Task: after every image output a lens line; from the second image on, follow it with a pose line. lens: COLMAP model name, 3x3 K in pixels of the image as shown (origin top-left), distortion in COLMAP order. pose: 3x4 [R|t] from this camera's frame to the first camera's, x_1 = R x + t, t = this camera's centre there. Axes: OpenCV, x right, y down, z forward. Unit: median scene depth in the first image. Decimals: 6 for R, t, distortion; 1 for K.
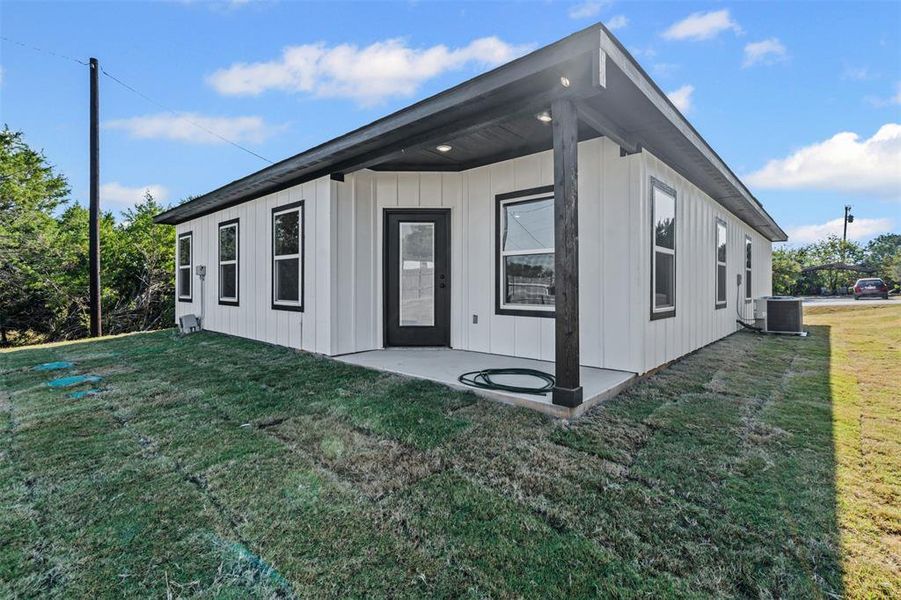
lens RADIAL K [[372.7, 0, 445.0], [0, 372.7, 284.8], [0, 0, 1]] dist [-0.000674, 0.000452]
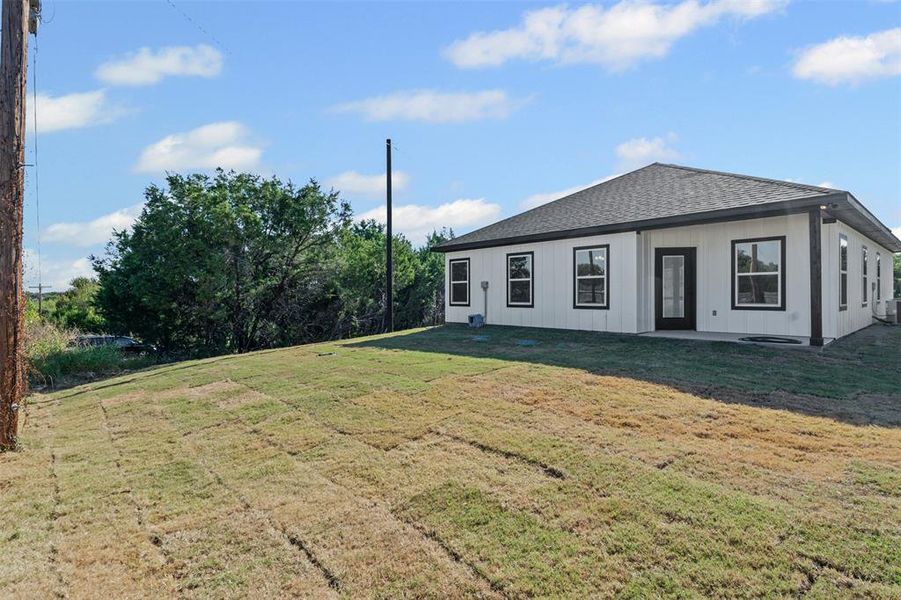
lens RADIAL K [[409.4, 0, 447.0], [0, 409.4, 293.9], [0, 0, 1]] dist [-0.000292, 0.000973]
pose [[0.996733, -0.010096, -0.080136, -0.715719], [0.010167, 0.999948, 0.000484, -0.004934], [0.080127, -0.001297, 0.996784, -0.689782]]
